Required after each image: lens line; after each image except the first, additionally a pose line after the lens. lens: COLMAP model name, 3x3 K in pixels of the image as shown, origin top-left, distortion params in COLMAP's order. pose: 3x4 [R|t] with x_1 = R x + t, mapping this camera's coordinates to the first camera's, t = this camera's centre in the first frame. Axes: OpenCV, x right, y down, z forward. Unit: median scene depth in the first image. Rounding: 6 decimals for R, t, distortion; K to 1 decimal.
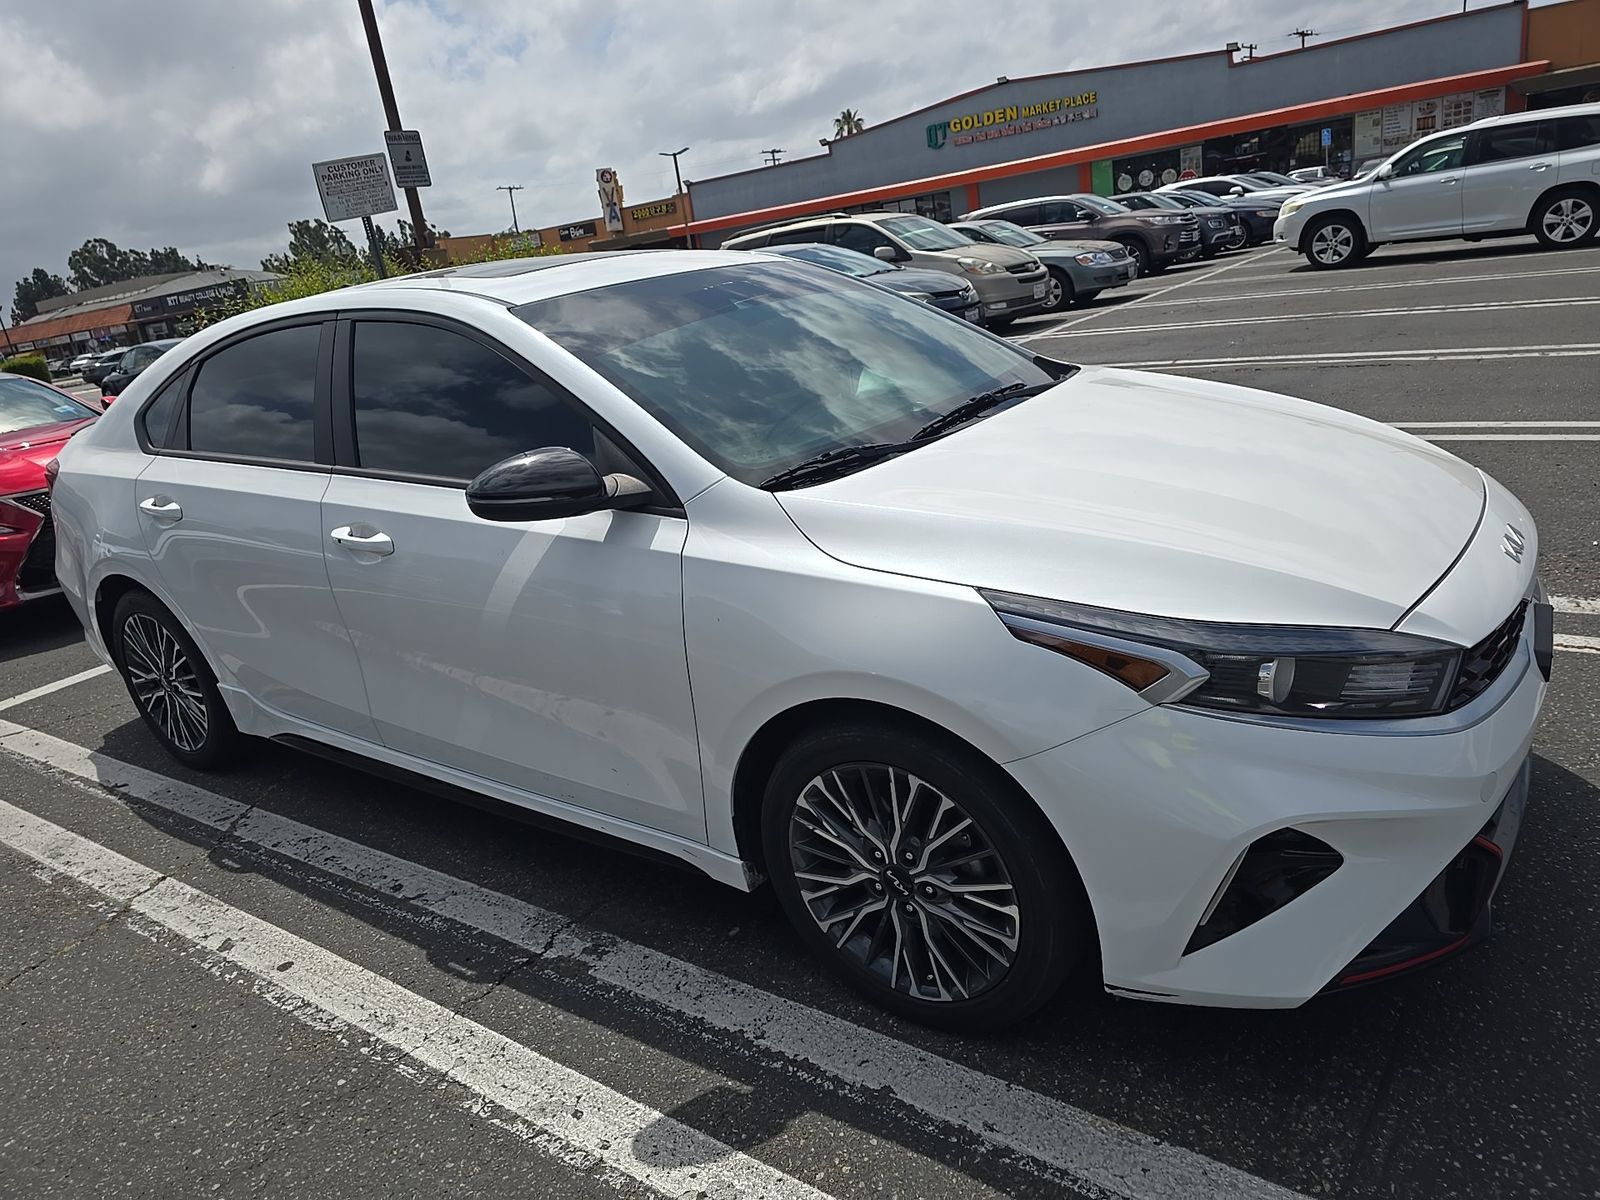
lens RADIAL K [[1069.9, 0, 782.8], [0, 1069.9, 603.3], [0, 0, 1]] dist [0.021748, -0.020967]
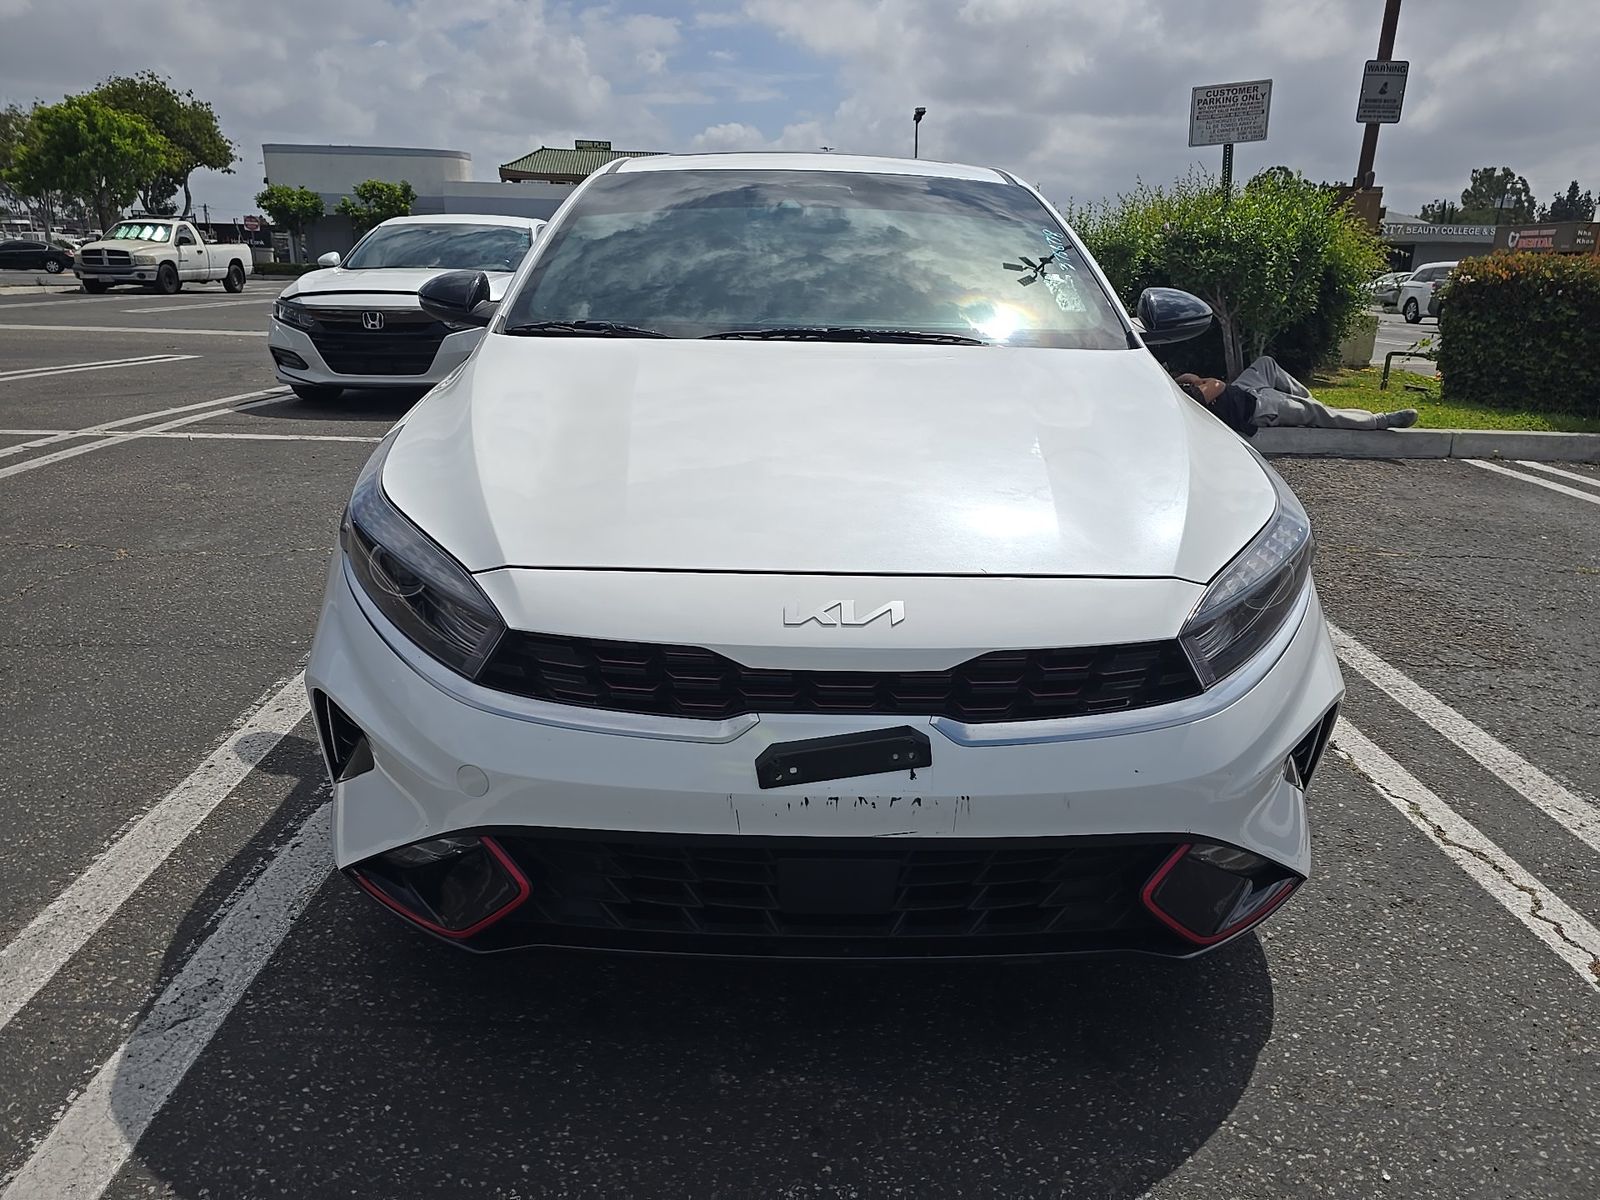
lens RADIAL K [[1069.9, 0, 802.2], [0, 1069.9, 597.6], [0, 0, 1]] dist [0.021748, -0.020967]
pose [[0.586729, 0.380985, -0.714562, 0.181476], [-0.347976, 0.915406, 0.202346, -0.031041], [0.731206, 0.129928, 0.669669, 0.078272]]
